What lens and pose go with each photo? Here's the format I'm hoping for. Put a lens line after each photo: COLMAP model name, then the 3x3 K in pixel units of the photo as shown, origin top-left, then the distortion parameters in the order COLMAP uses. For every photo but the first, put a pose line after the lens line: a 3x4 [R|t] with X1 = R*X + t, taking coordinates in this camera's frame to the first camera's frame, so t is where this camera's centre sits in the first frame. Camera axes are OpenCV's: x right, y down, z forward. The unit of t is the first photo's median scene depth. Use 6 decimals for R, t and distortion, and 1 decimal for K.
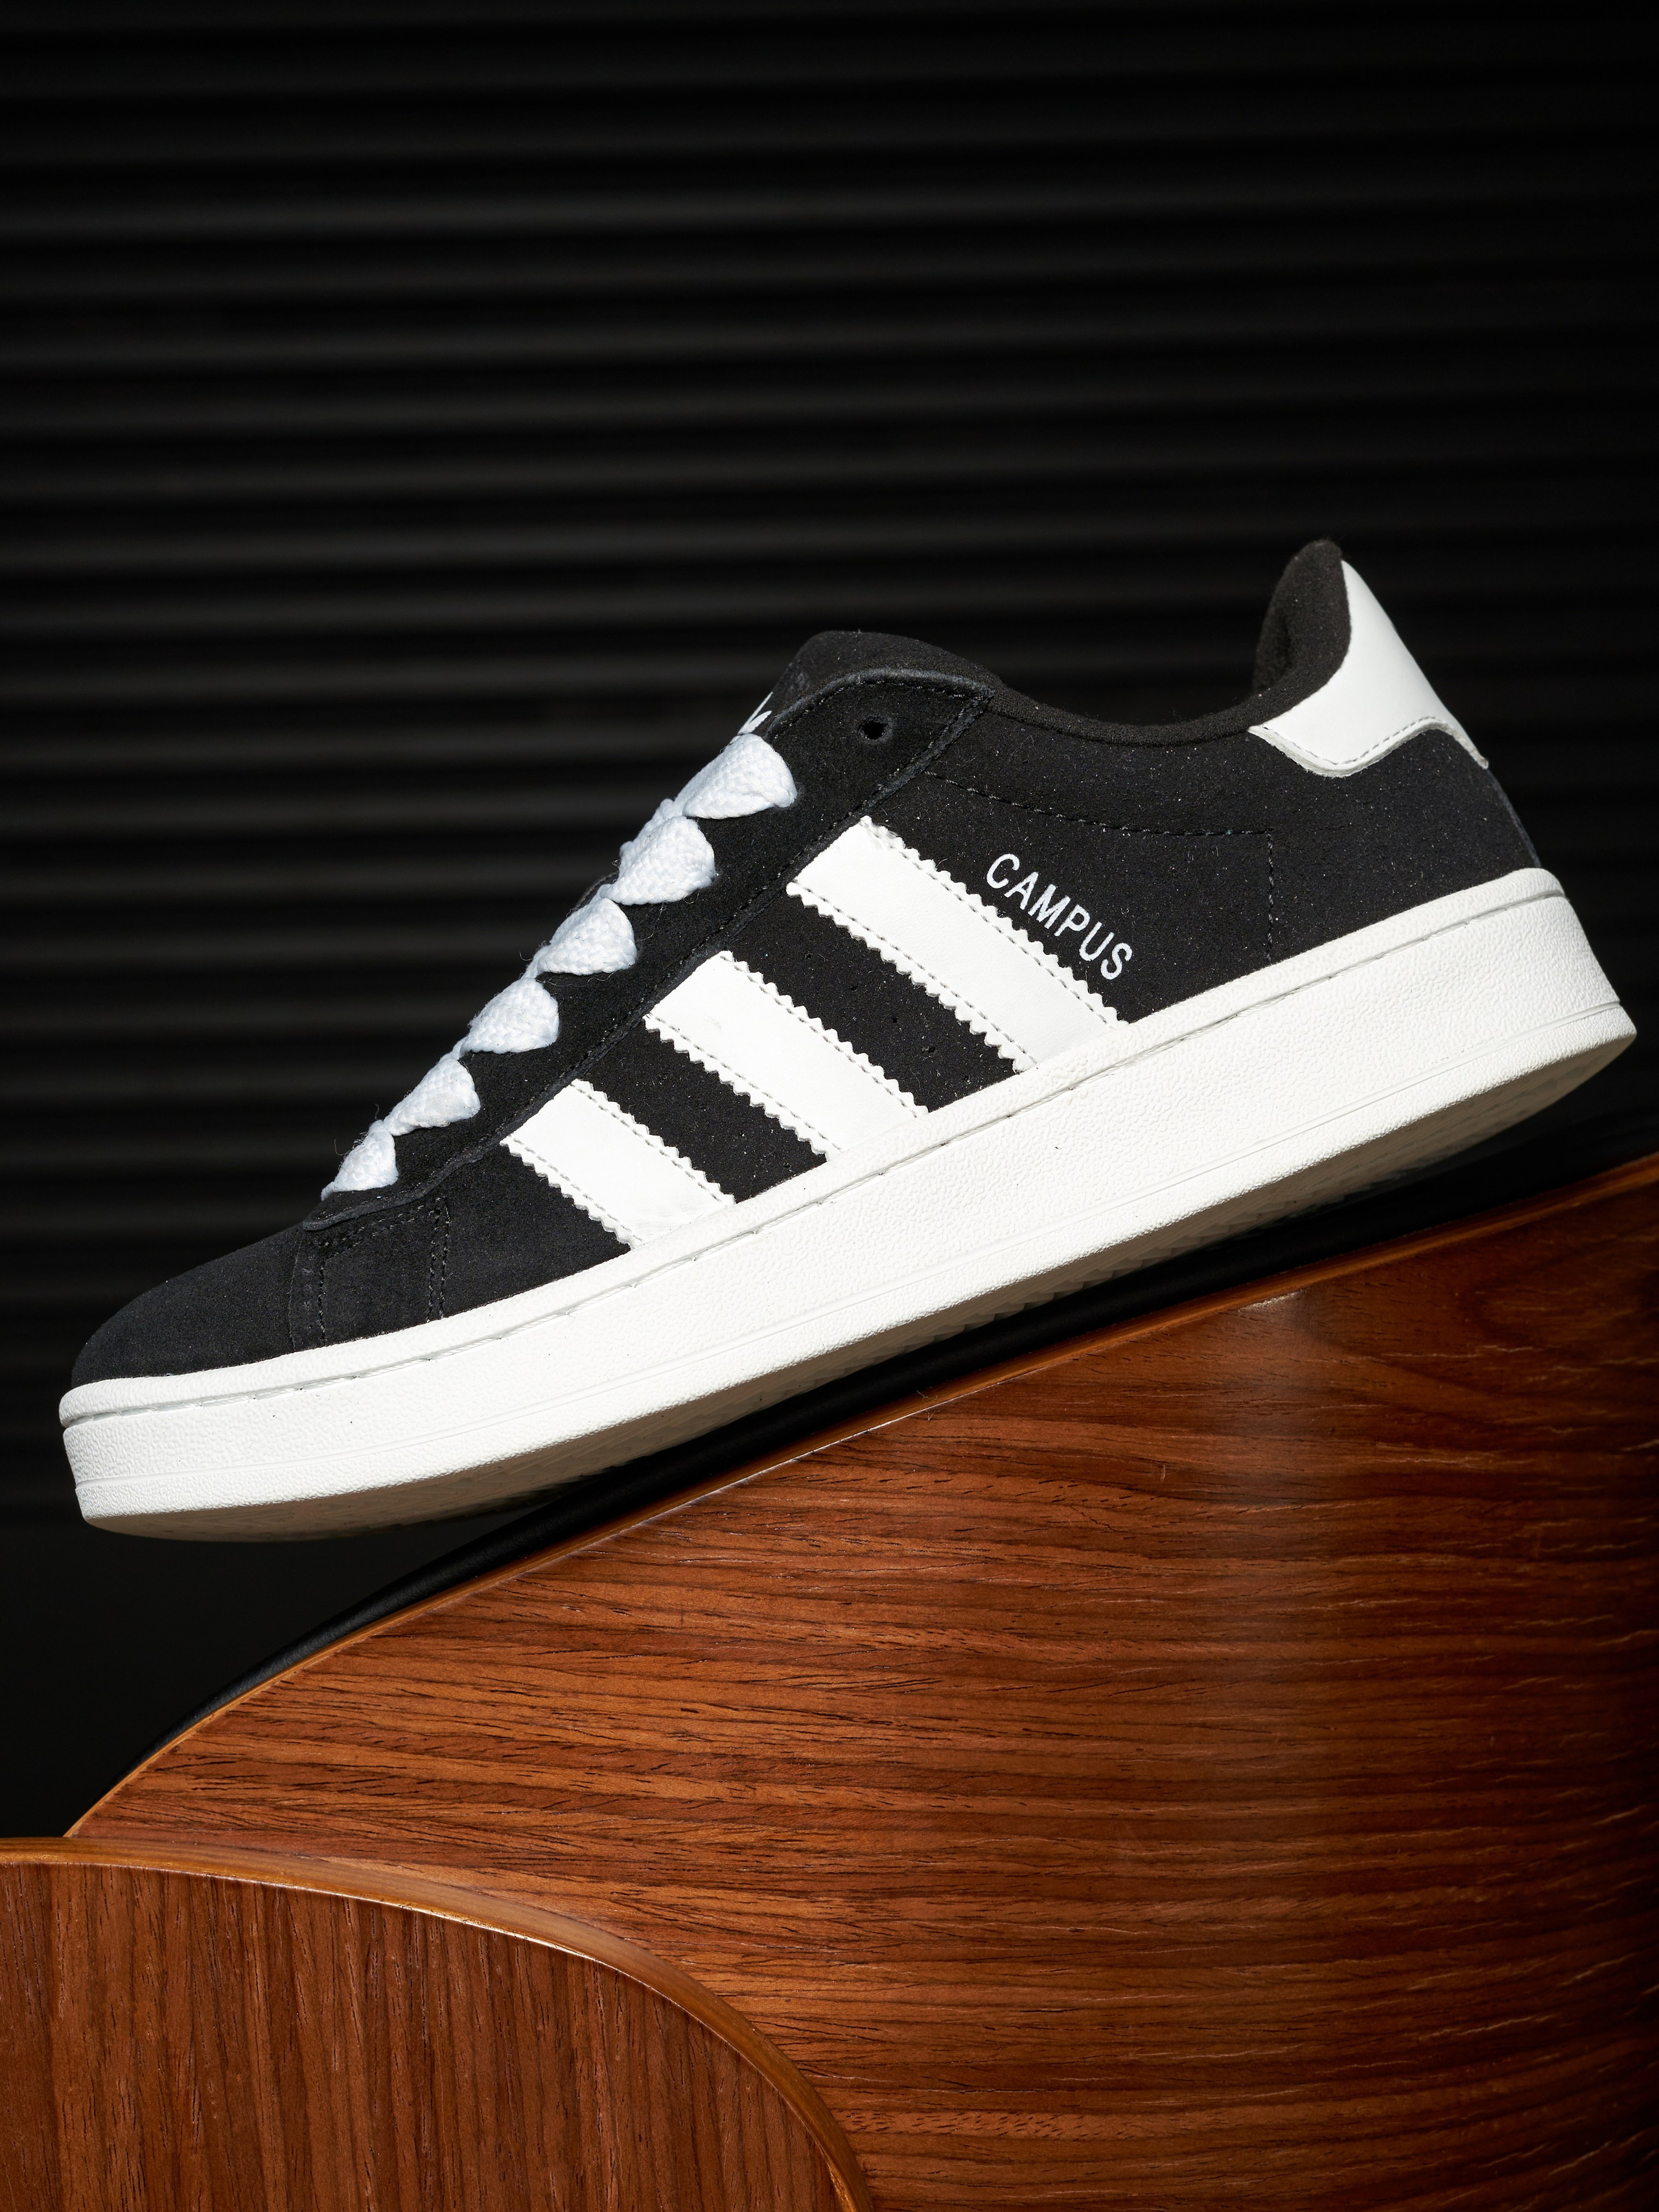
lens RADIAL K [[3315.9, 0, 817.4], [0, 3315.9, 1109.1], [0, 0, 1]] dist [-0.022510, 0.003172]
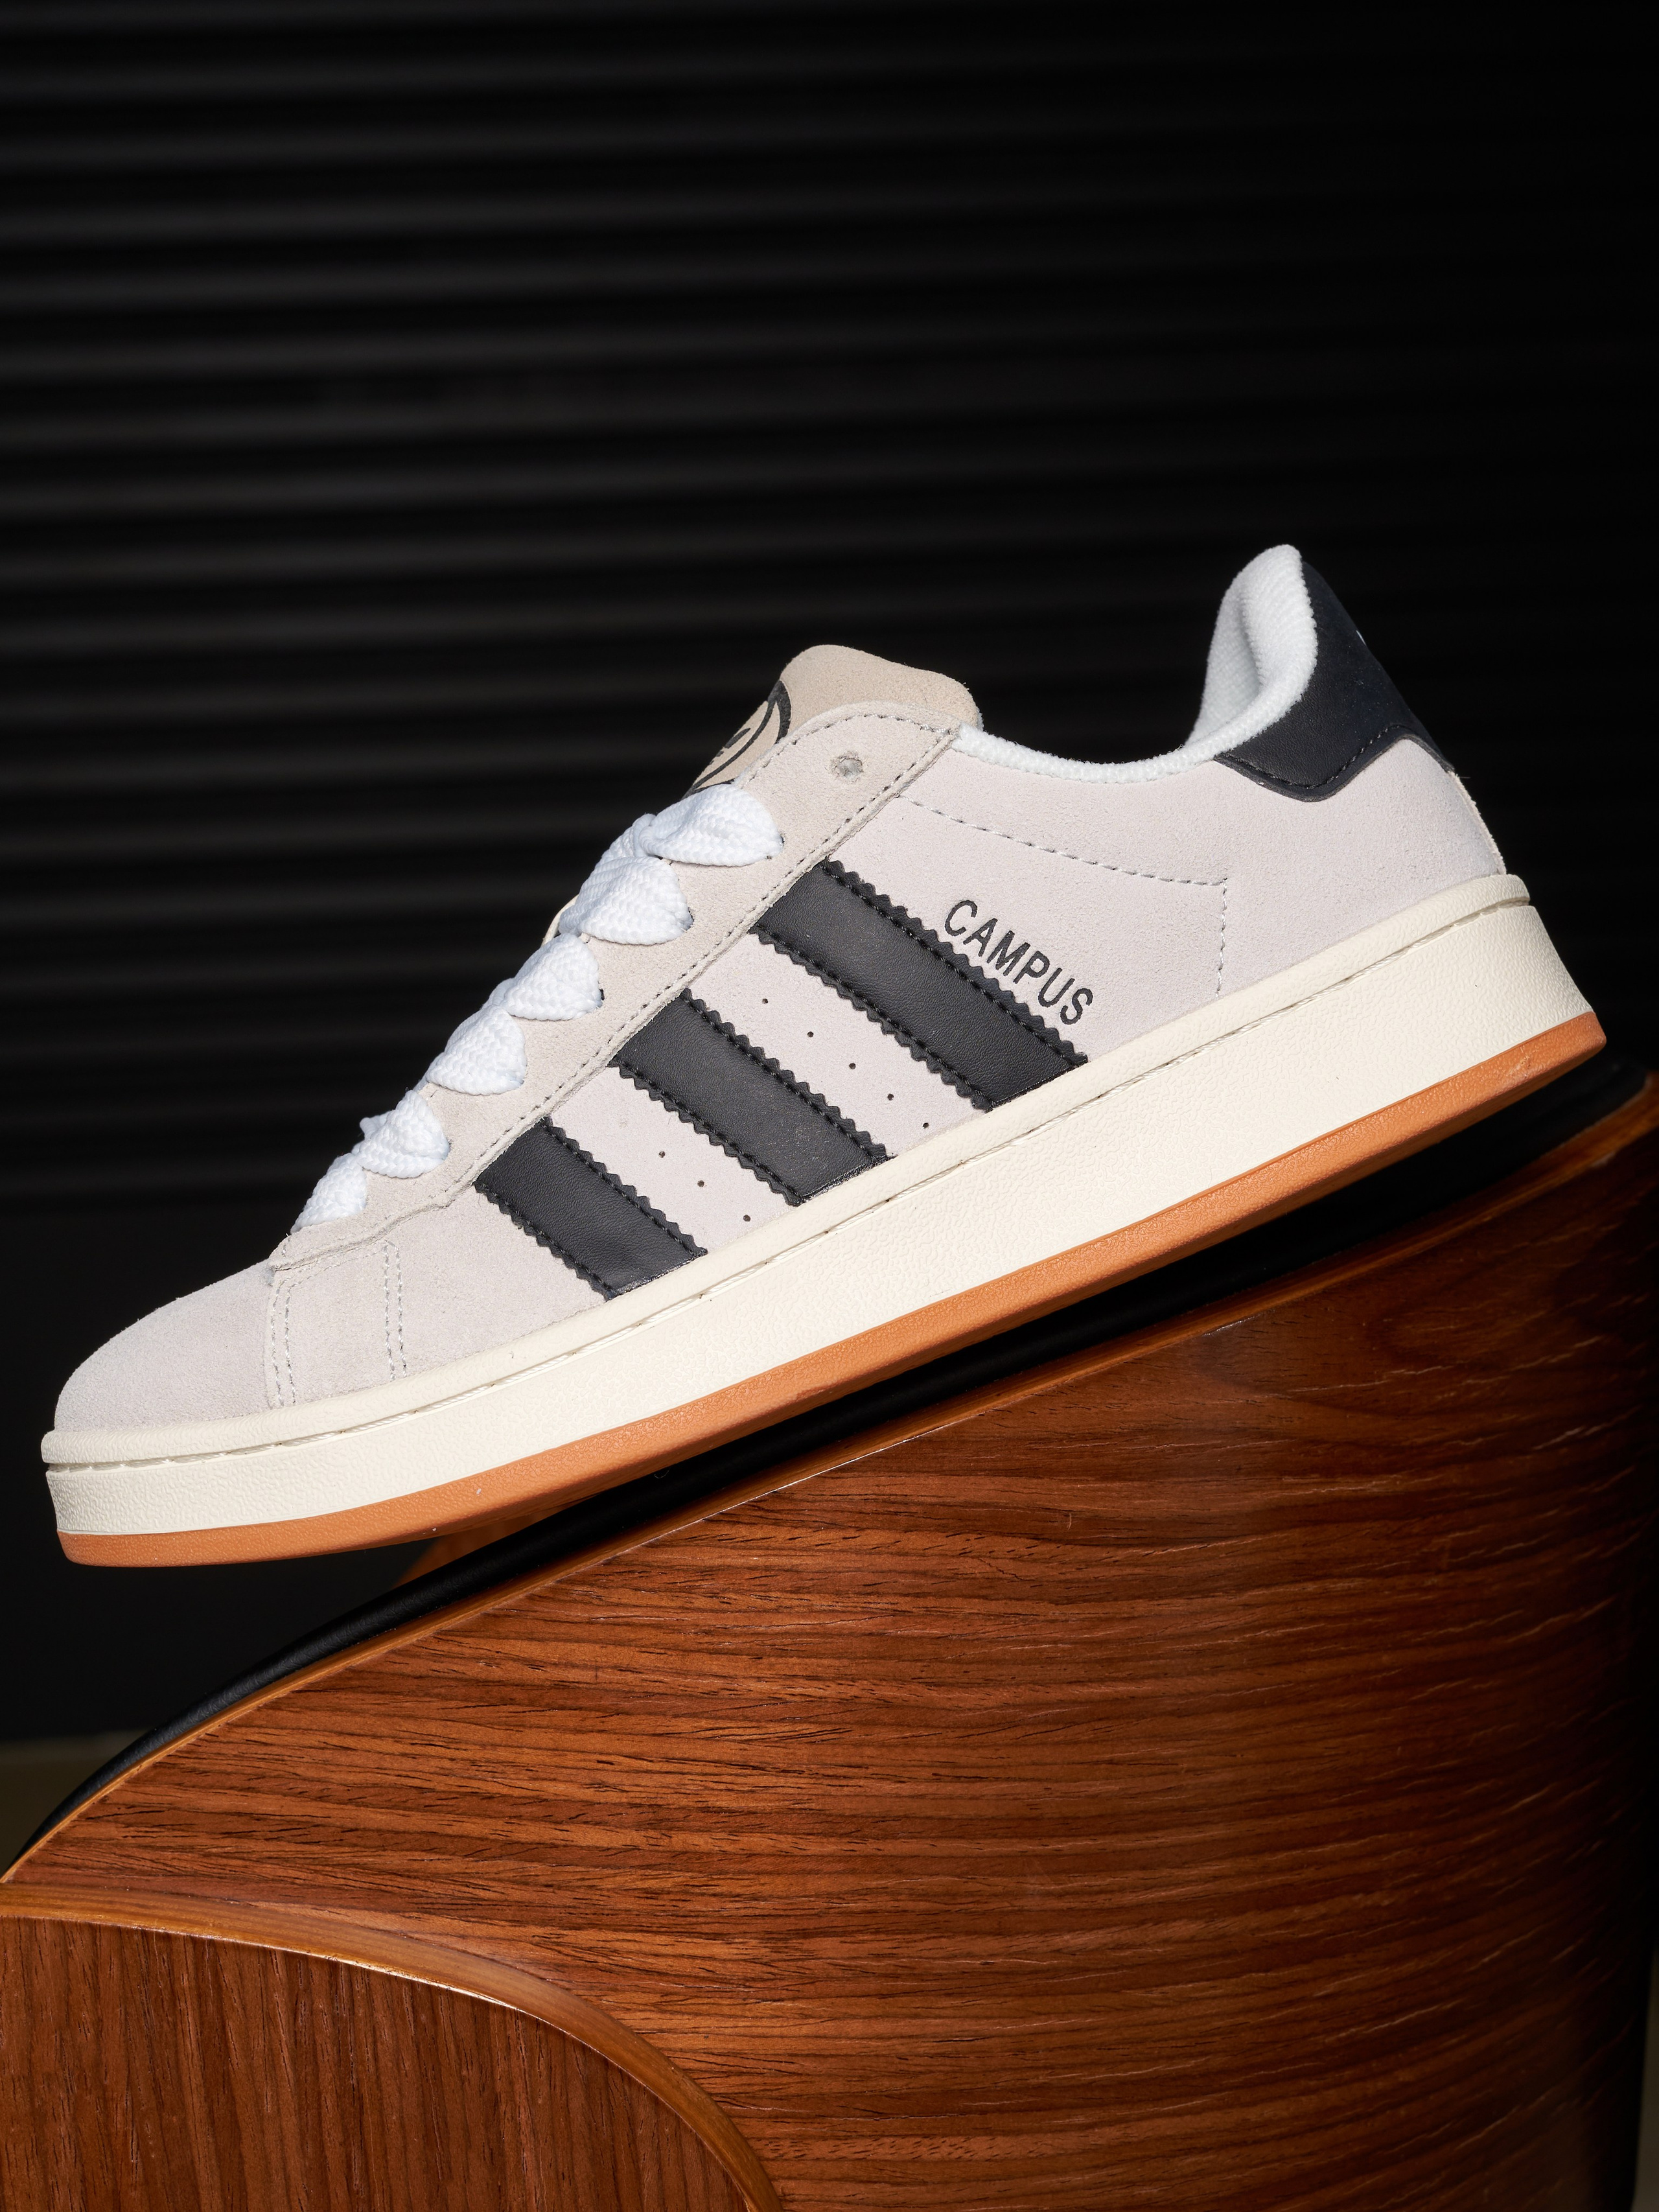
lens RADIAL K [[3315.9, 0, 817.4], [0, 3315.9, 1109.1], [0, 0, 1]] dist [-0.022510, 0.003172]
pose [[0.999915, -0.012985, 0.000932, 0.028311], [0.012841, 0.995552, 0.093332, -0.113006], [-0.002140, -0.093312, 0.995635, 0.001973]]
